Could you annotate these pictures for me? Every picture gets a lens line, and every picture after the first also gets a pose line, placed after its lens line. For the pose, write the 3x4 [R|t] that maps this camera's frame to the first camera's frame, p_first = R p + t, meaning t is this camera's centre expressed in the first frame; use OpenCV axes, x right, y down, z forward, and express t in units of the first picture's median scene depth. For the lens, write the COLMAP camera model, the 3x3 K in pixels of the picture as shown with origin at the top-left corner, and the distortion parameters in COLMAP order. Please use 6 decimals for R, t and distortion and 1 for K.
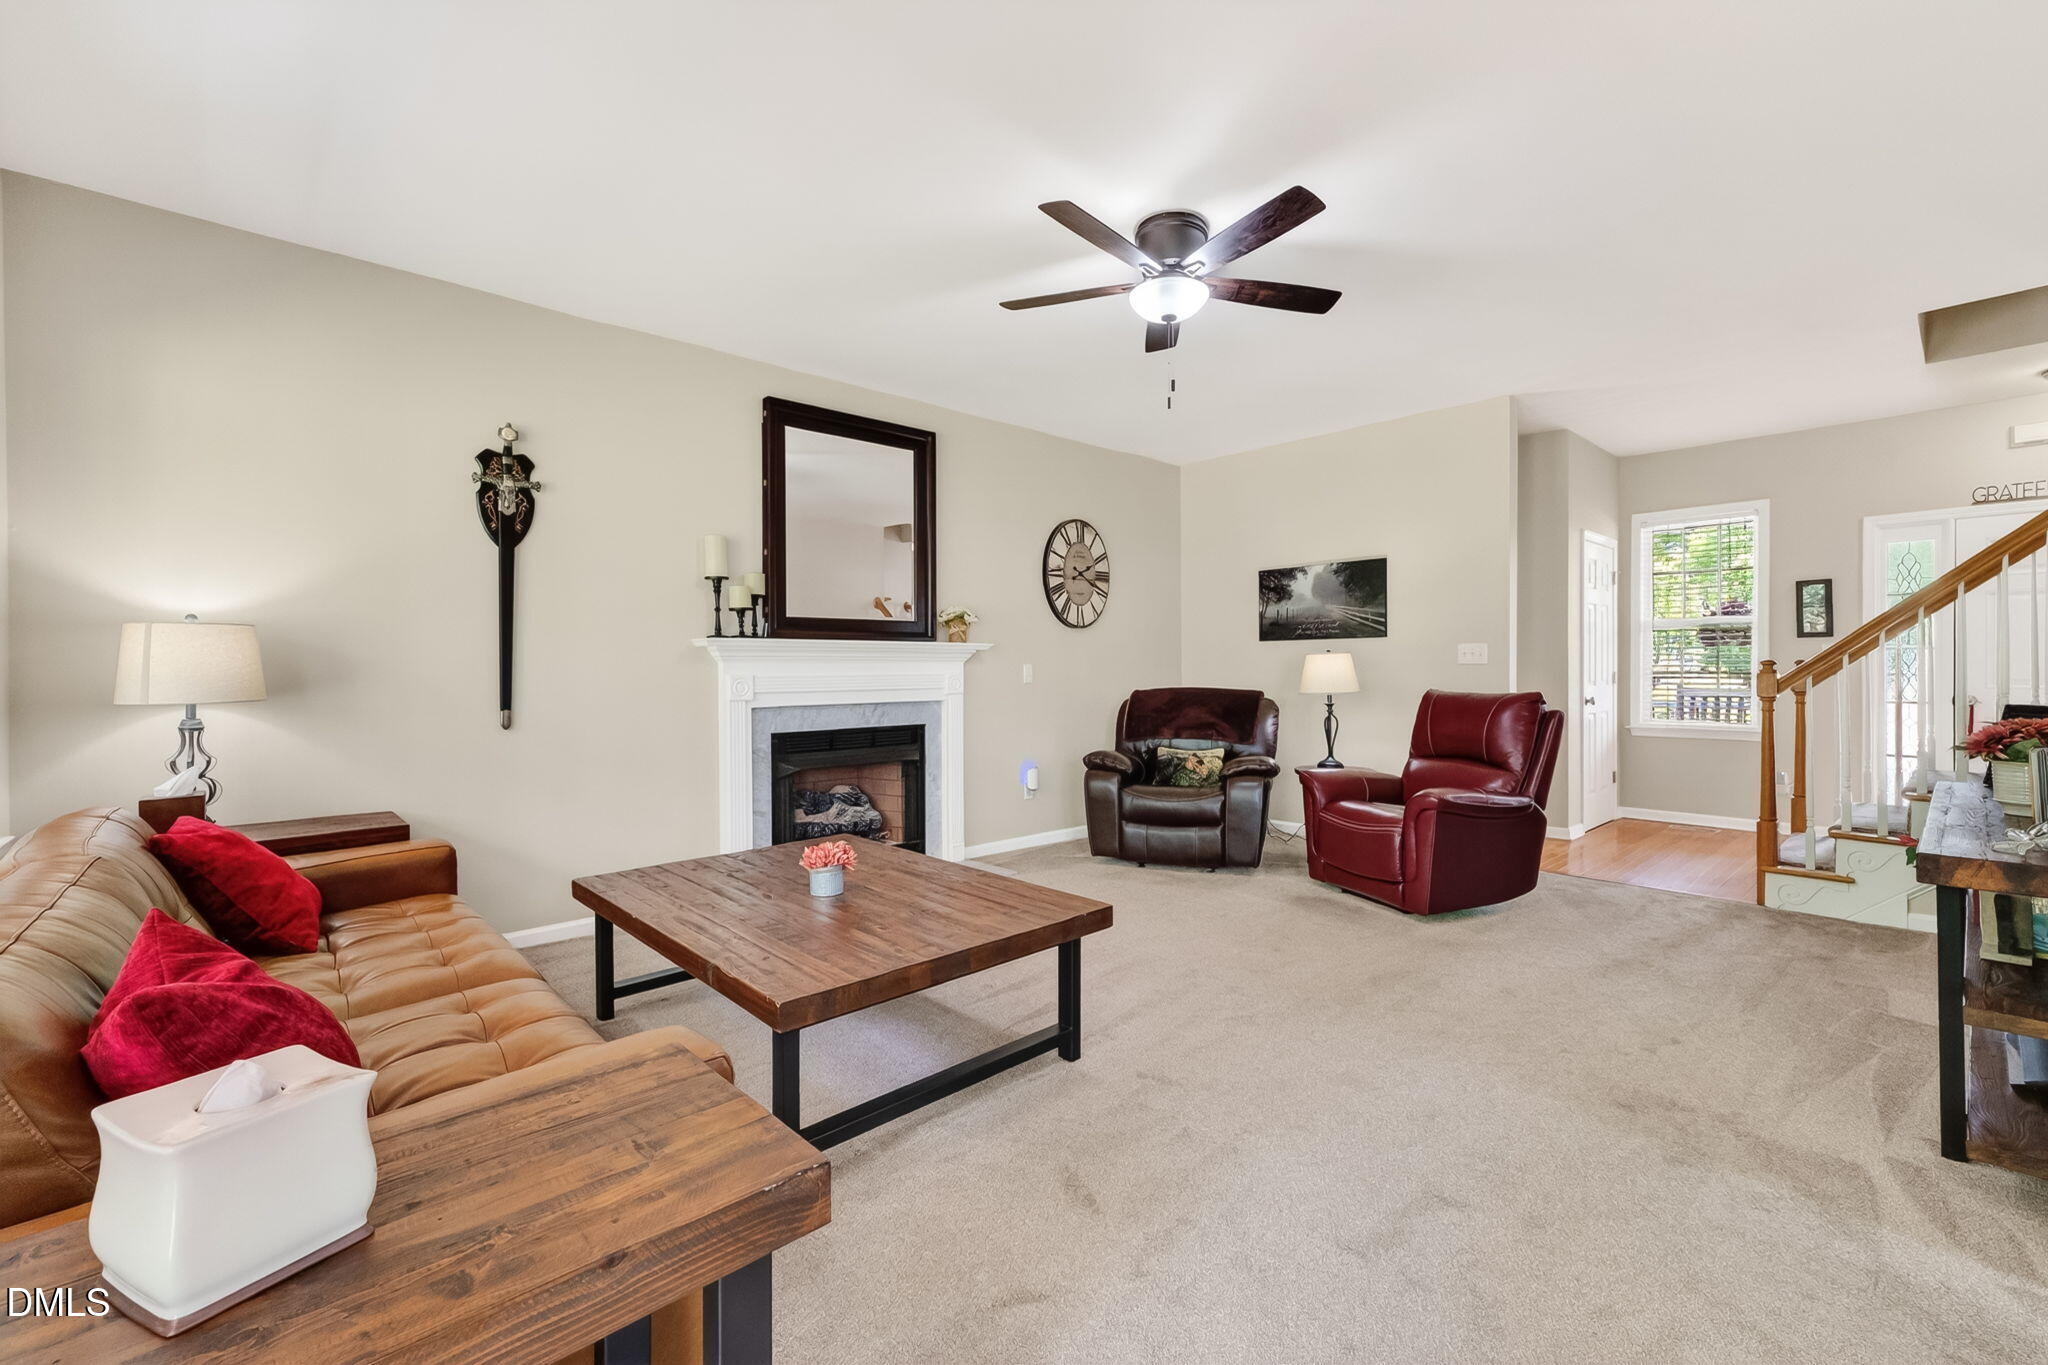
lens RADIAL K [[860.1, 0, 1030.8], [0, 860.1, 670.4], [0, 0, 1]] dist [0.000237, 0.000469]
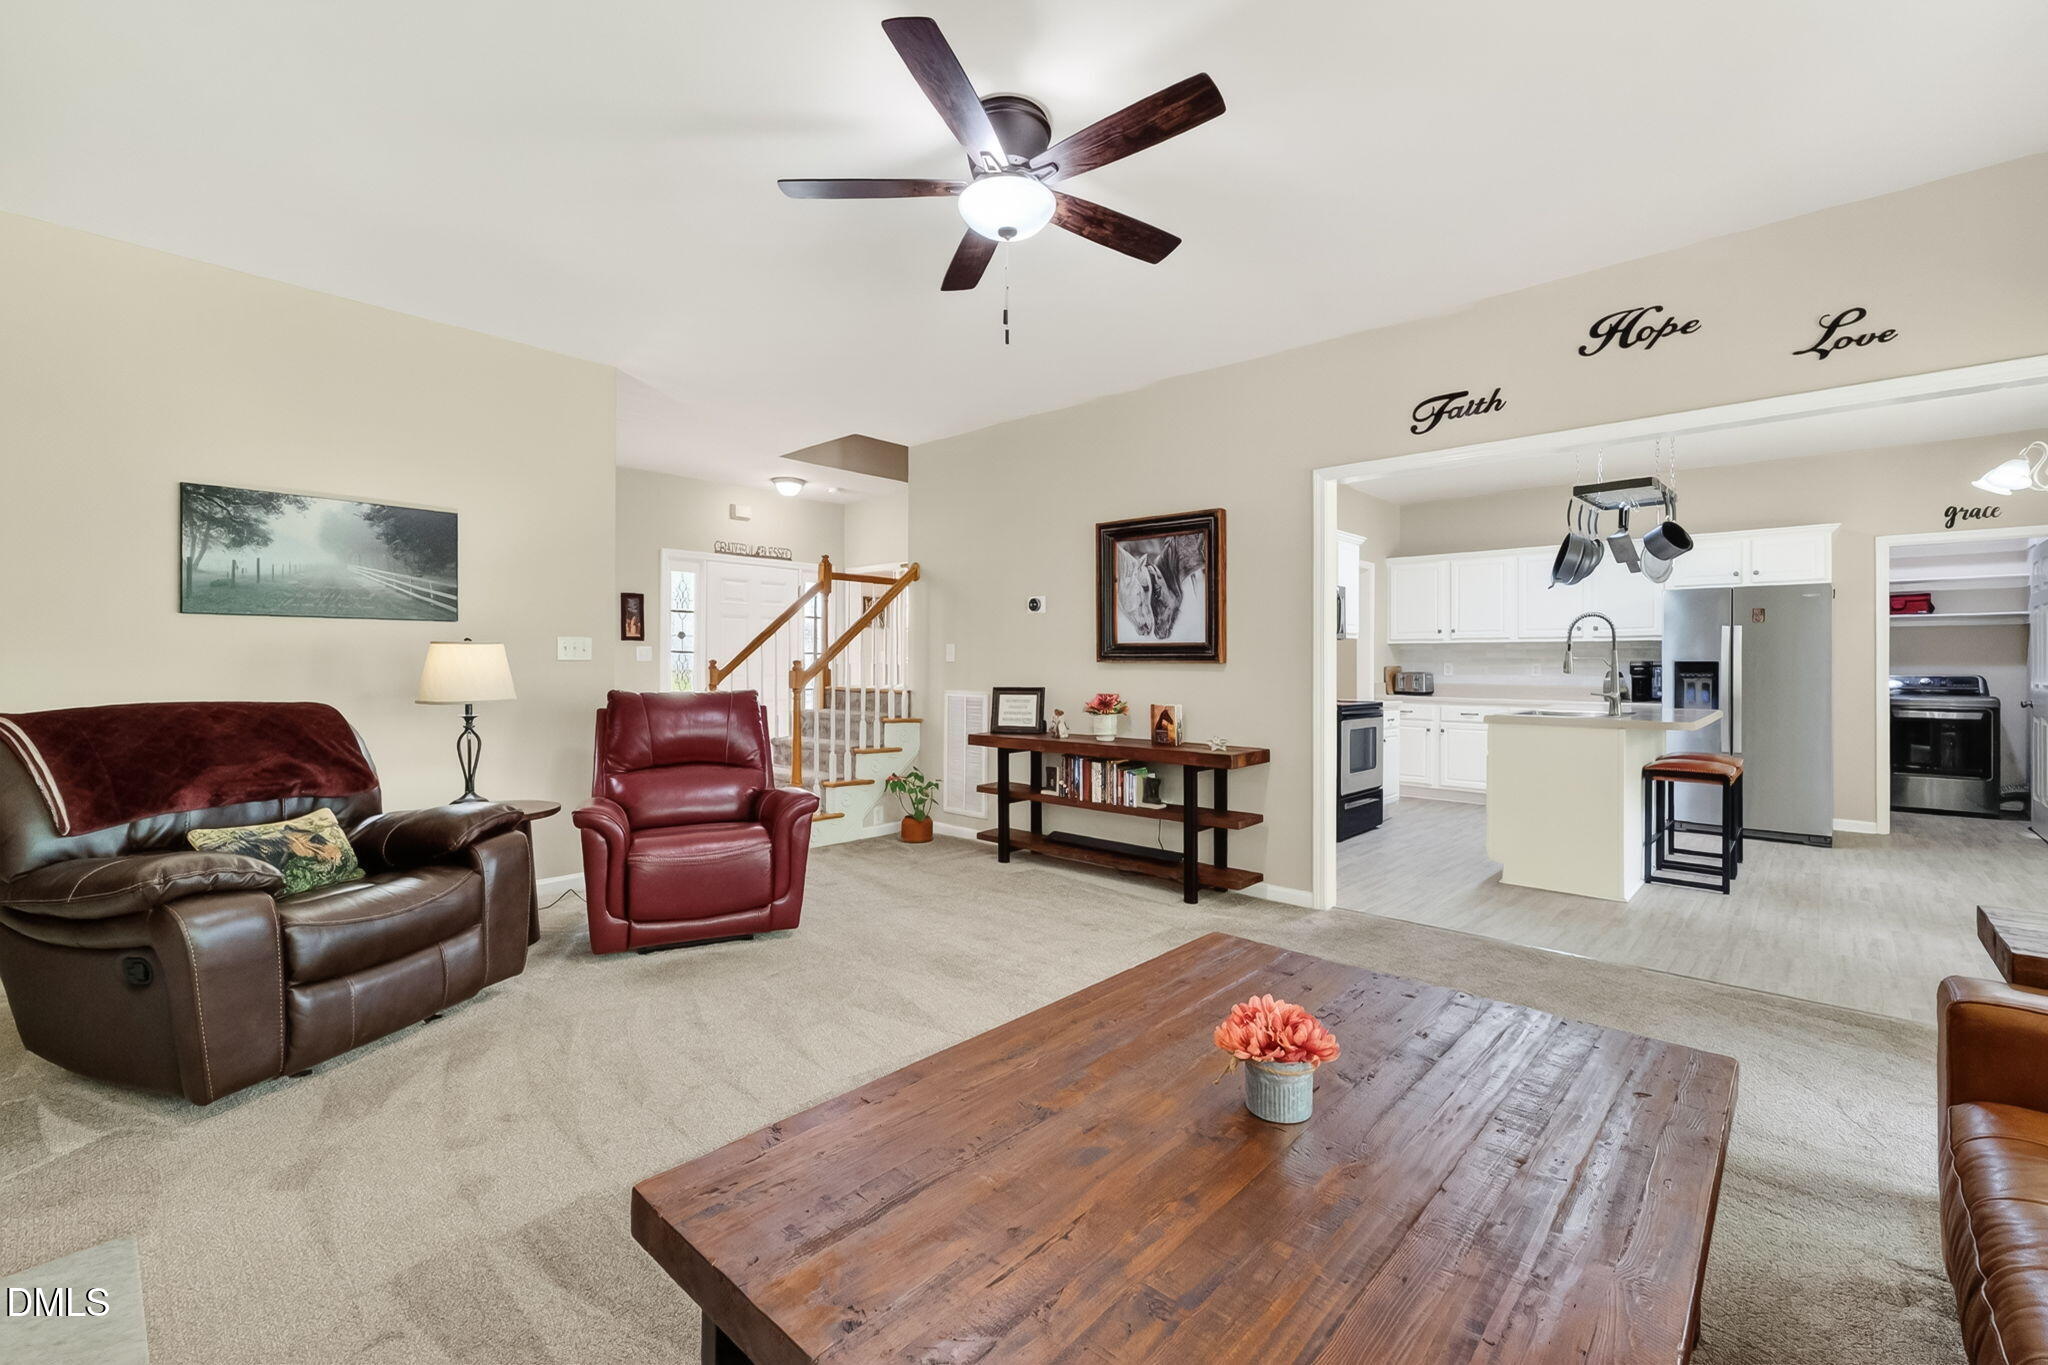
lens RADIAL K [[858.1, 0, 1024.0], [0, 858.1, 682.5], [0, 0, 1]] dist [0.002379, 0.000643]
pose [[-0.085587, -0.015309, 0.996213, -0.384133], [-0.002751, 0.999882, 0.015129, 0.000078], [-0.996327, -0.001445, -0.085619, 0.631675]]
